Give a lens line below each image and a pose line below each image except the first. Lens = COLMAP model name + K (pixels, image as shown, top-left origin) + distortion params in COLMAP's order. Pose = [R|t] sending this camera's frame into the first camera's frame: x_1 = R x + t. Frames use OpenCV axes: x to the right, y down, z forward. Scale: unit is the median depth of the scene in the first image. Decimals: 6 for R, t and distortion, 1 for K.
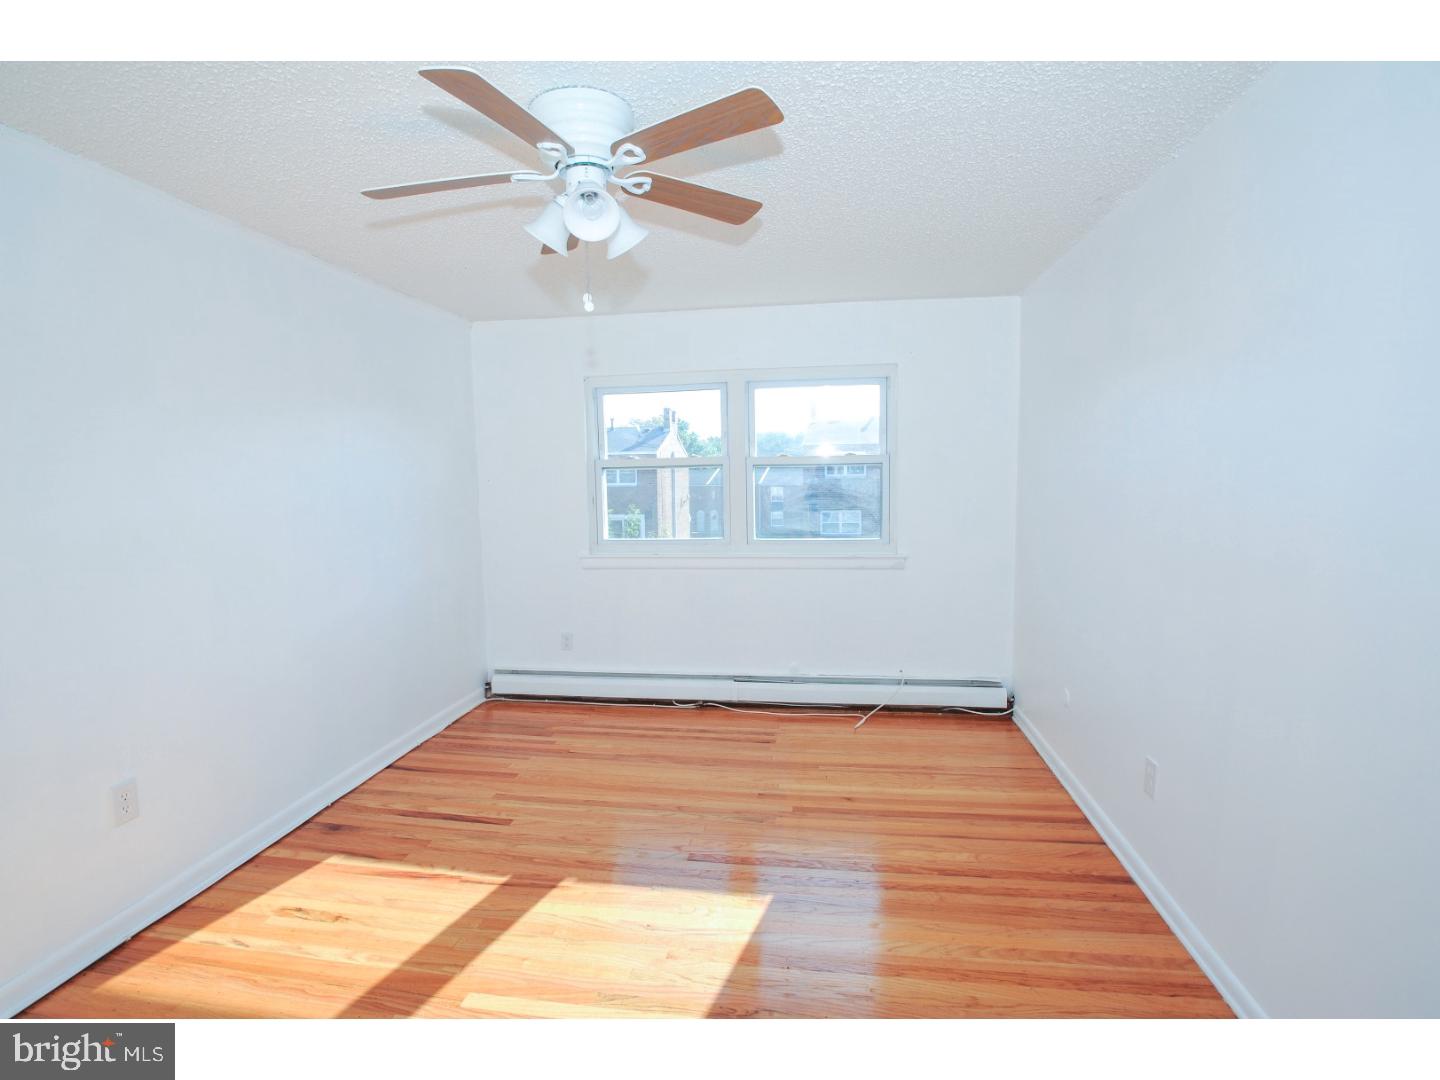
lens RADIAL K [[701.4, 0, 715.5], [0, 701.4, 544.4], [0, 0, 1]] dist [-0.061510, 0.022588]
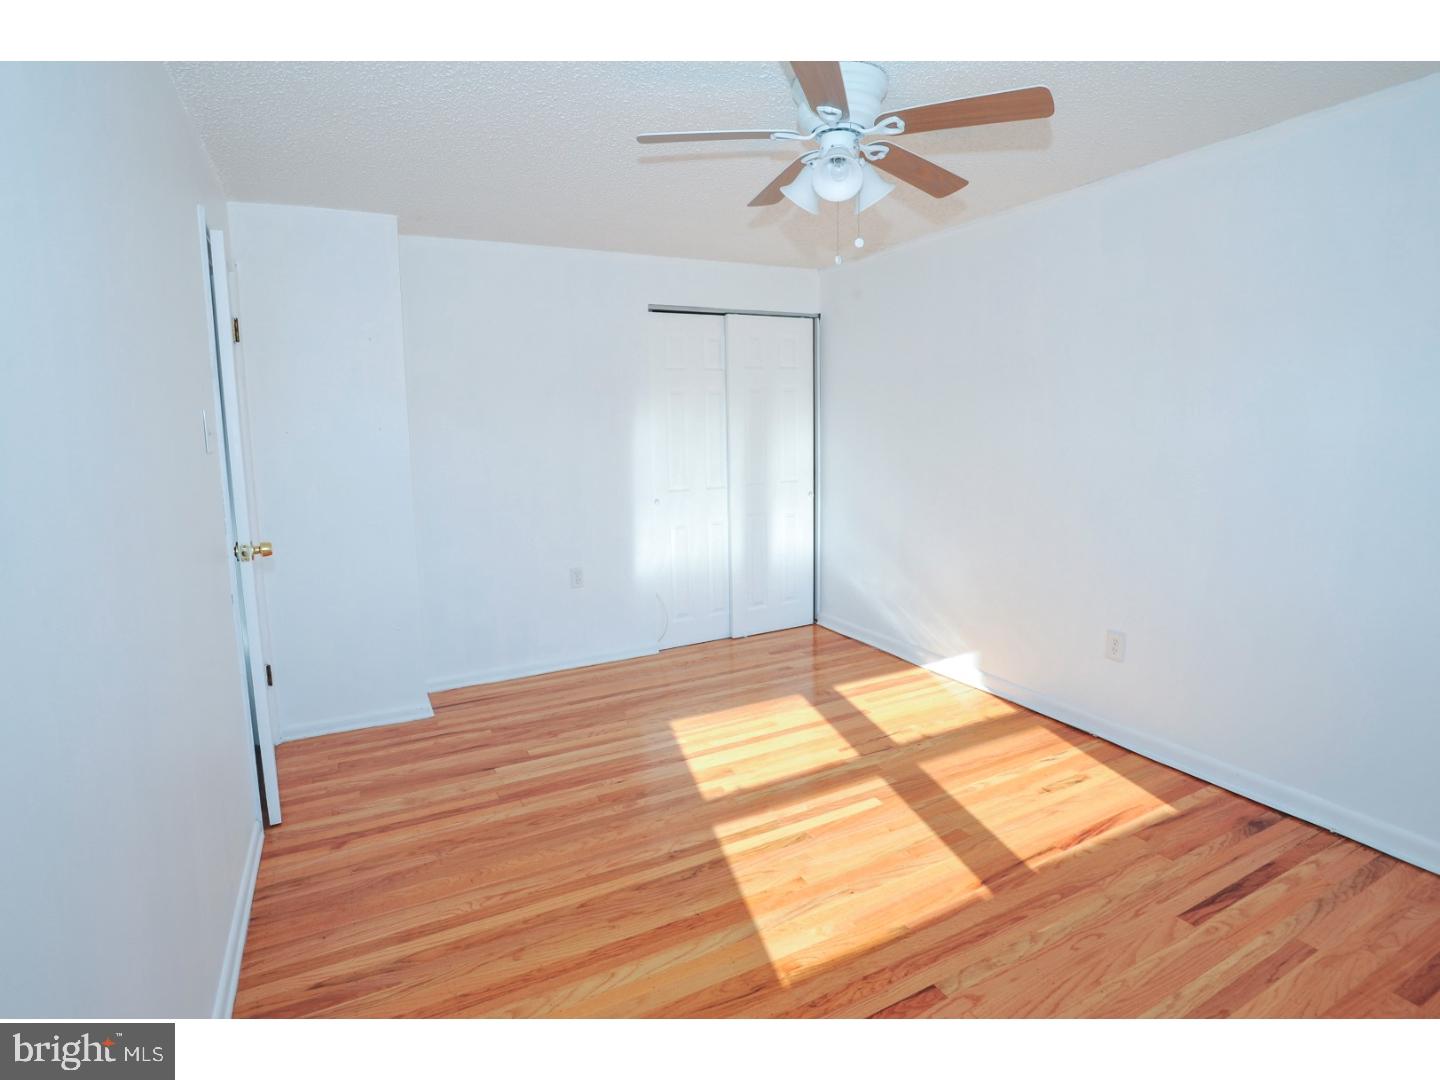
lens RADIAL K [[701.4, 0, 715.5], [0, 701.4, 544.4], [0, 0, 1]] dist [-0.061510, 0.022588]
pose [[-0.803076, 0.132686, -0.580916, 0.492843], [-0.028034, 0.965400, 0.259262, -0.137524], [0.595217, 0.224492, -0.771570, 1.376181]]
